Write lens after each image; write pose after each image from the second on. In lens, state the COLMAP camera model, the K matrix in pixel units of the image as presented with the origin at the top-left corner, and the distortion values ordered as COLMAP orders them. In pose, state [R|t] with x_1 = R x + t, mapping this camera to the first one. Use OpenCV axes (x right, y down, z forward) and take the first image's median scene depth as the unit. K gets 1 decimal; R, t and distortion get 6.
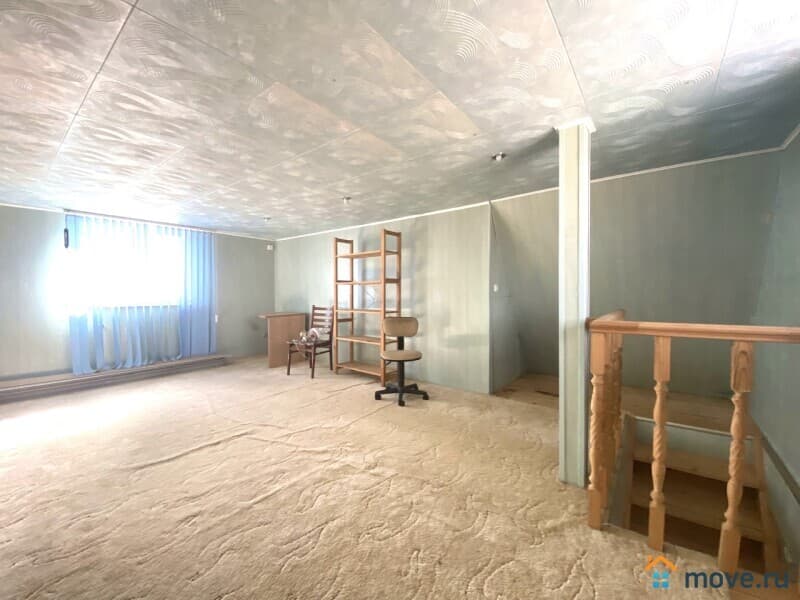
lens RADIAL K [[323.2, 0, 399.9], [0, 323.2, 298.5], [0, 0, 1]] dist [0.022755, -0.021982]
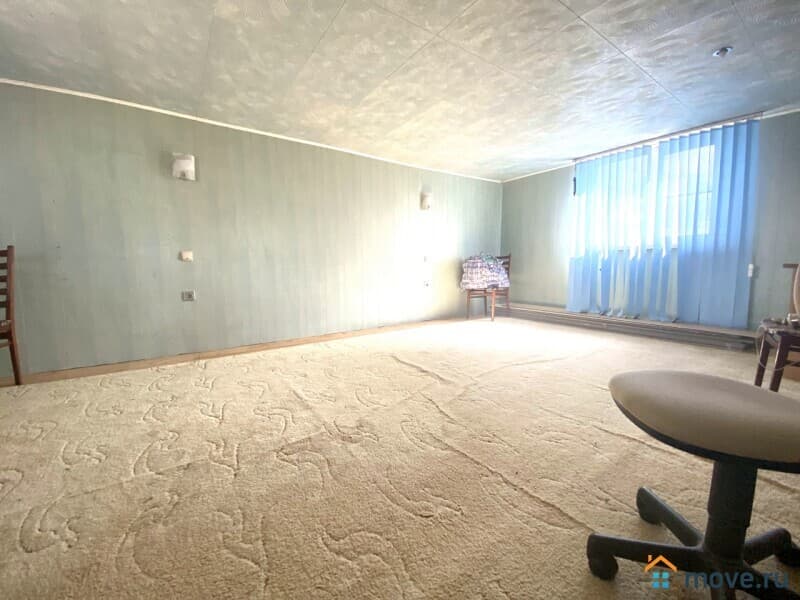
lens RADIAL K [[323.2, 0, 399.9], [0, 323.2, 298.5], [0, 0, 1]] dist [0.022755, -0.021982]
pose [[-0.314173, 0.088816, -0.945202, 0.228440], [-0.023577, 0.994577, 0.101292, 0.095128], [0.949073, 0.054108, -0.310375, 0.829738]]
